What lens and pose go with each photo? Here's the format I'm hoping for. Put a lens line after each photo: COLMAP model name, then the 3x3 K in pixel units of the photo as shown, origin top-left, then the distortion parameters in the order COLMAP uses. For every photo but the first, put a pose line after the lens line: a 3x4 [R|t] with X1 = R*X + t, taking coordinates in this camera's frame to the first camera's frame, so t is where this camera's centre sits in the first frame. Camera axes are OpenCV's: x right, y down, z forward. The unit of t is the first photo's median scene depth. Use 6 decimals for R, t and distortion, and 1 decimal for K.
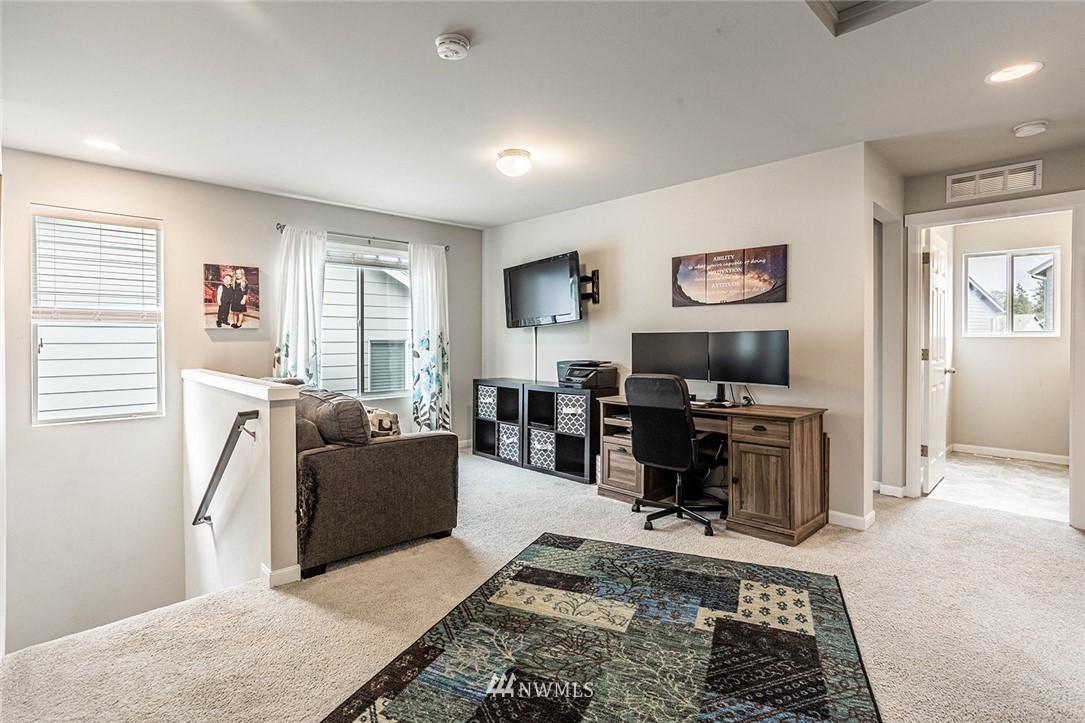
lens RADIAL K [[528.5, 0, 534.1], [0, 528.5, 354.6], [0, 0, 1]] dist [-0.038096, 0.023844]
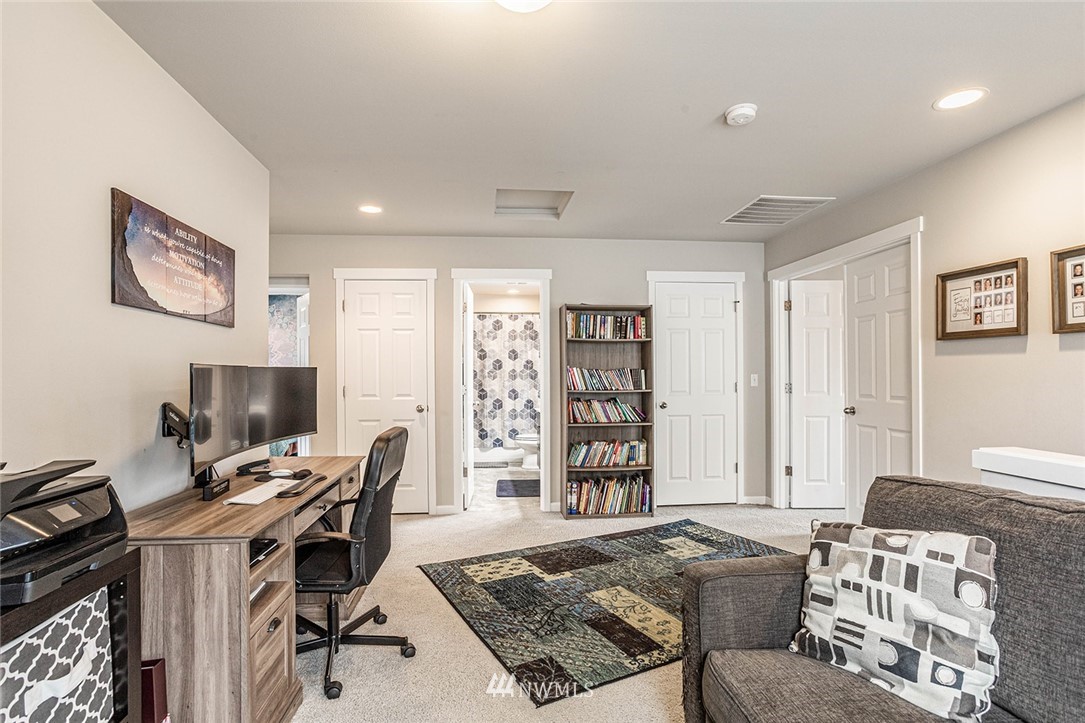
lens RADIAL K [[528.5, 0, 531.3], [0, 528.5, 365.4], [0, 0, 1]] dist [-0.038096, 0.023844]
pose [[-0.778222, 0.012911, 0.627857, -0.454345], [0.022264, 0.999727, 0.007037, -0.061138], [-0.627595, 0.019455, -0.778297, 1.912543]]
